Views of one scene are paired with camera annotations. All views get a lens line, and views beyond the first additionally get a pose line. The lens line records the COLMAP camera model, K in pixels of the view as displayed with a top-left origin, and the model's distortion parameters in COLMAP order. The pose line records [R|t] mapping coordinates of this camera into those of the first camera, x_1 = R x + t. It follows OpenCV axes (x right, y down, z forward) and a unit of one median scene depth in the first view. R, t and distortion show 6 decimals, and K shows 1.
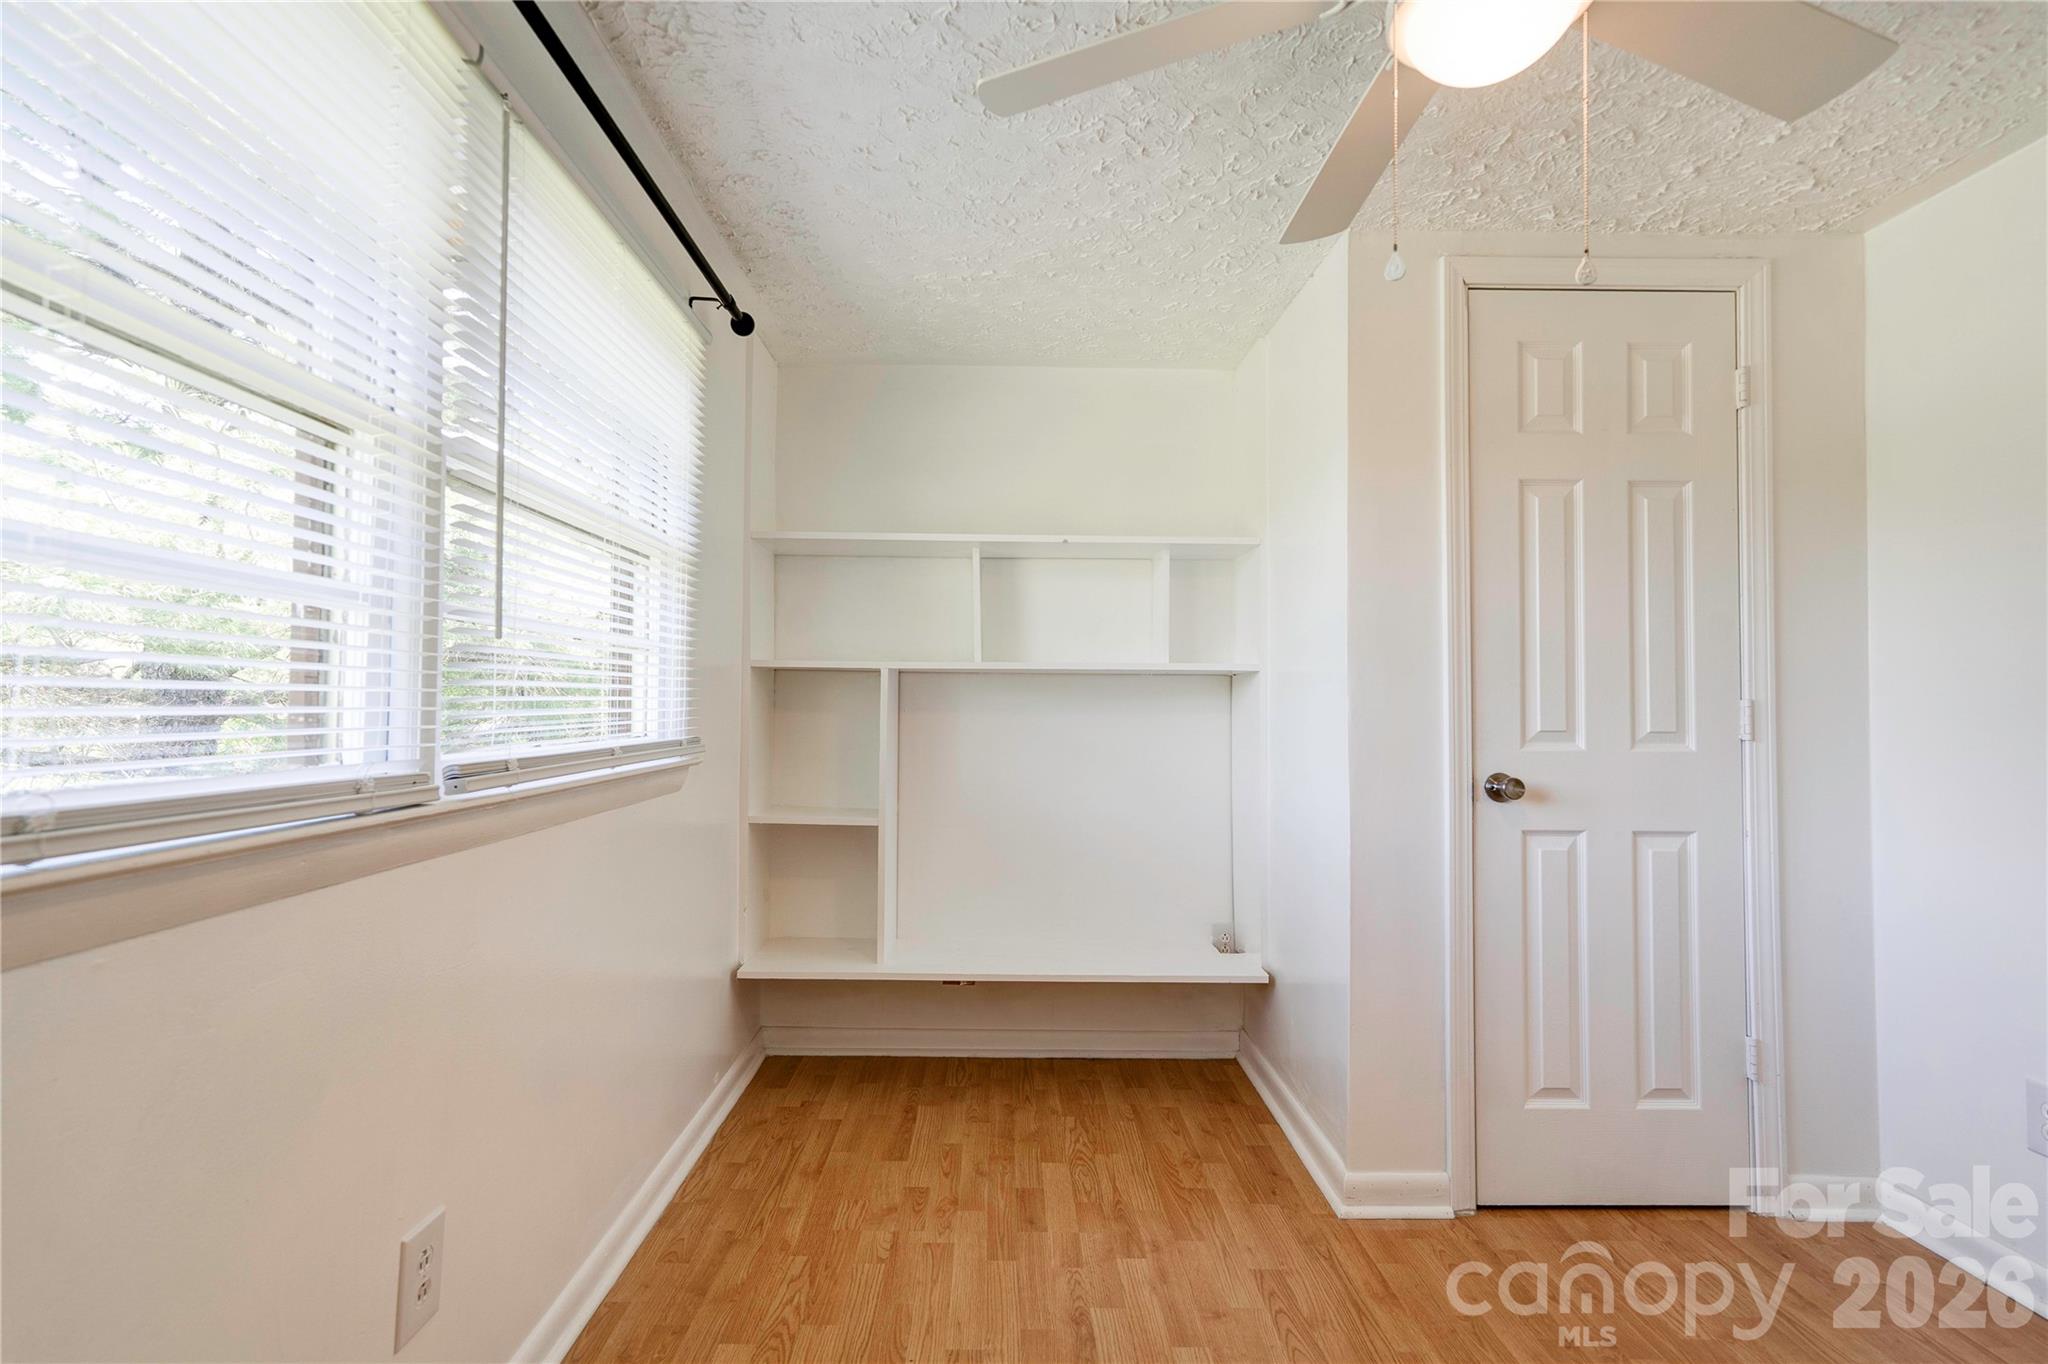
lens RADIAL K [[956.7, 0, 1017.4], [0, 956.7, 677.0], [0, 0, 1]] dist [-0.003224, 0.014084]
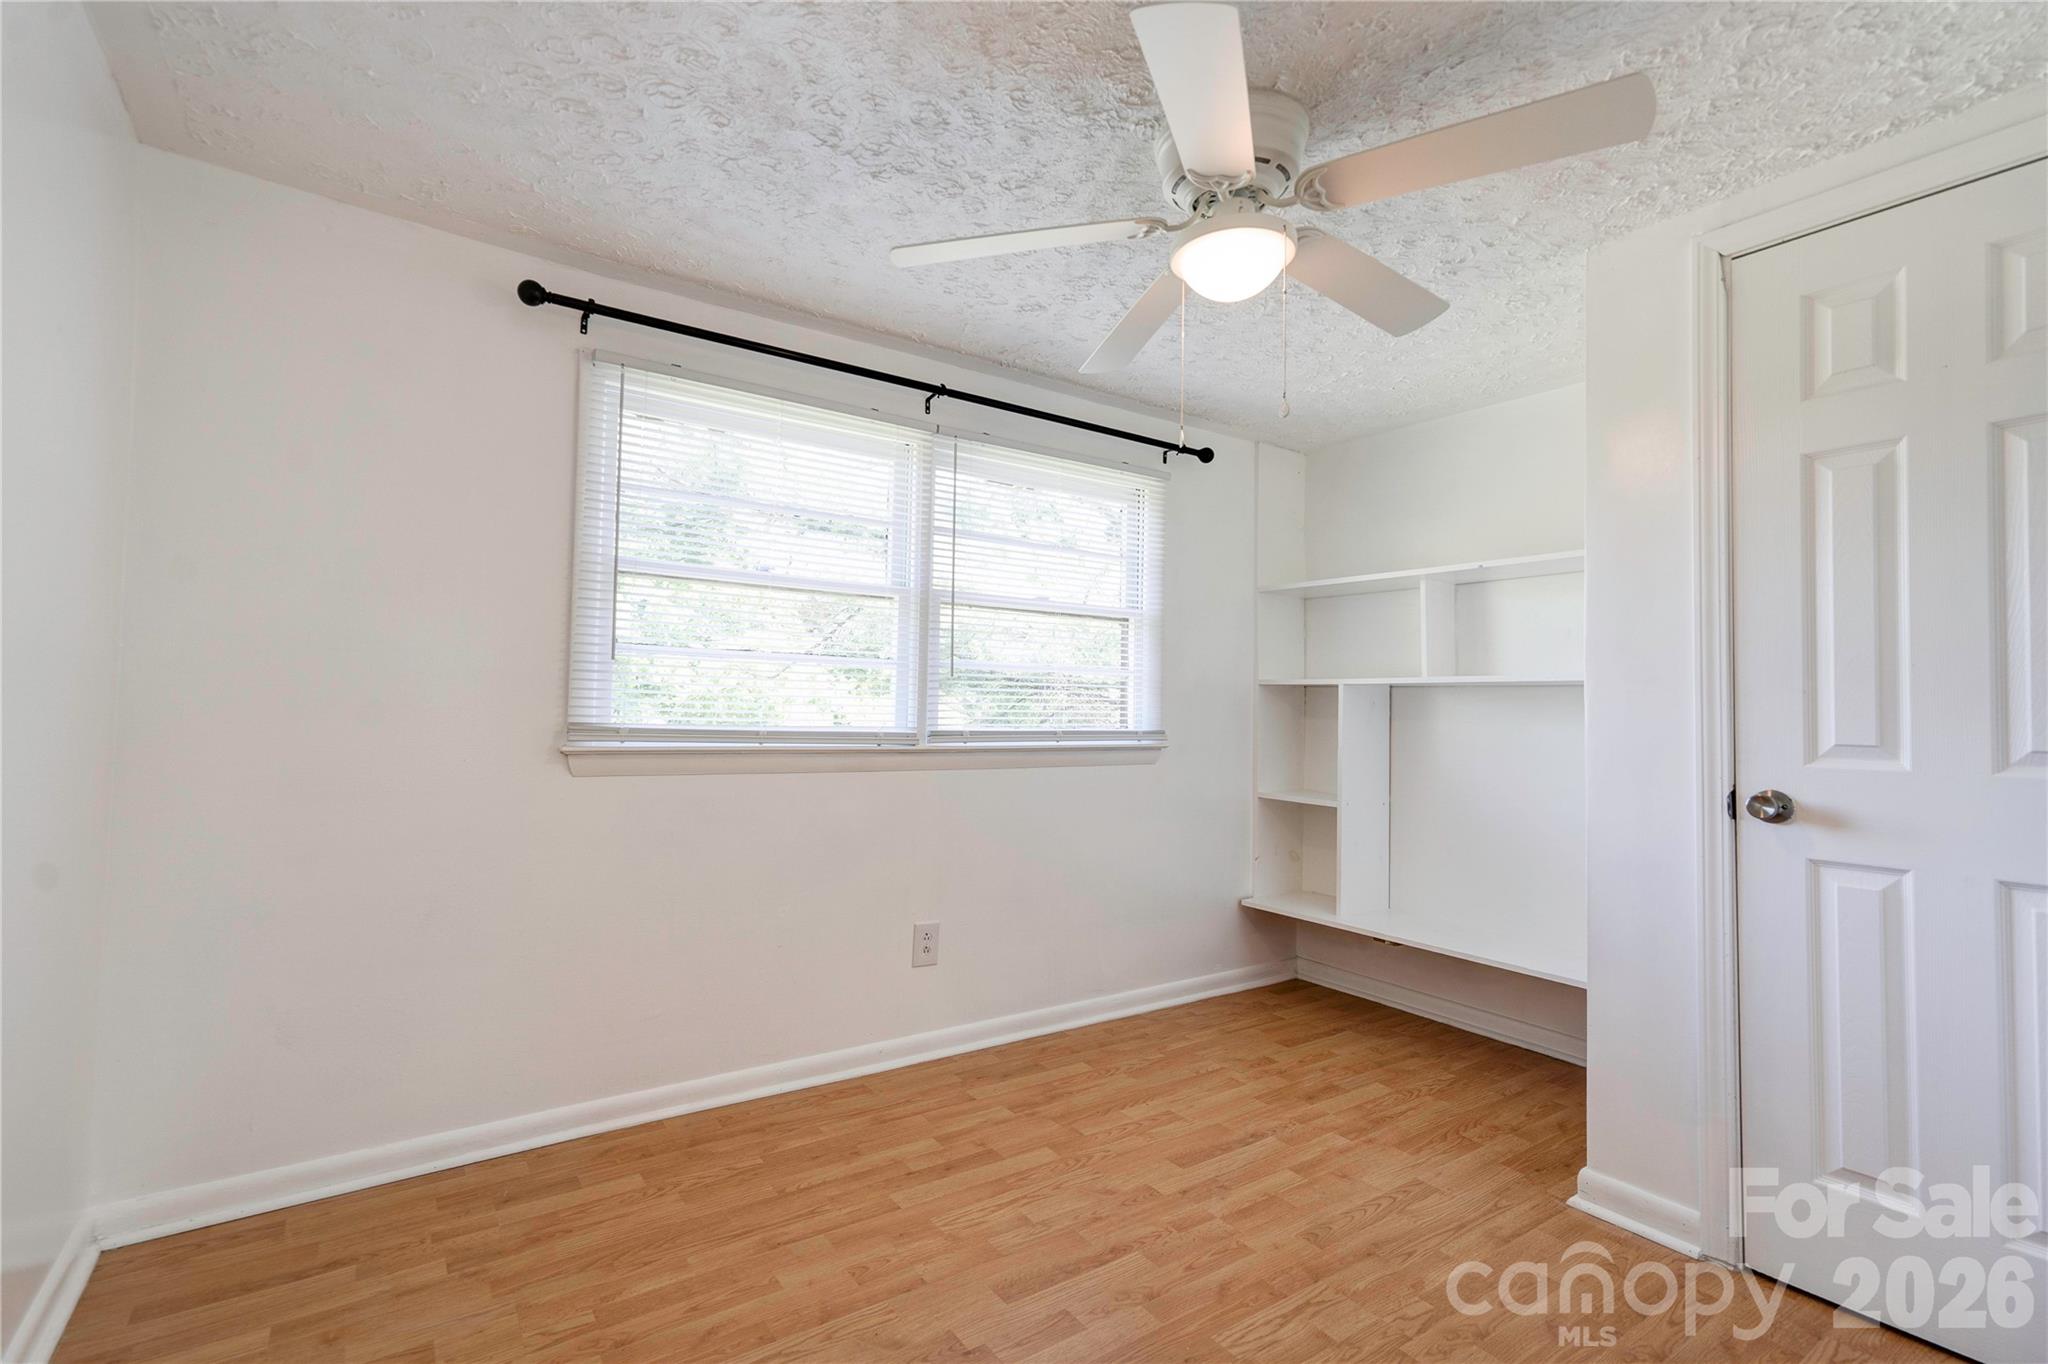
lens RADIAL K [[956.7, 0, 1017.4], [0, 956.7, 677.0], [0, 0, 1]] dist [-0.003224, 0.014084]
pose [[0.558451, -0.023691, -0.829199, 0.834890], [0.008876, 0.999706, -0.022584, 0.008446], [0.829490, 0.005252, 0.558497, -0.080495]]
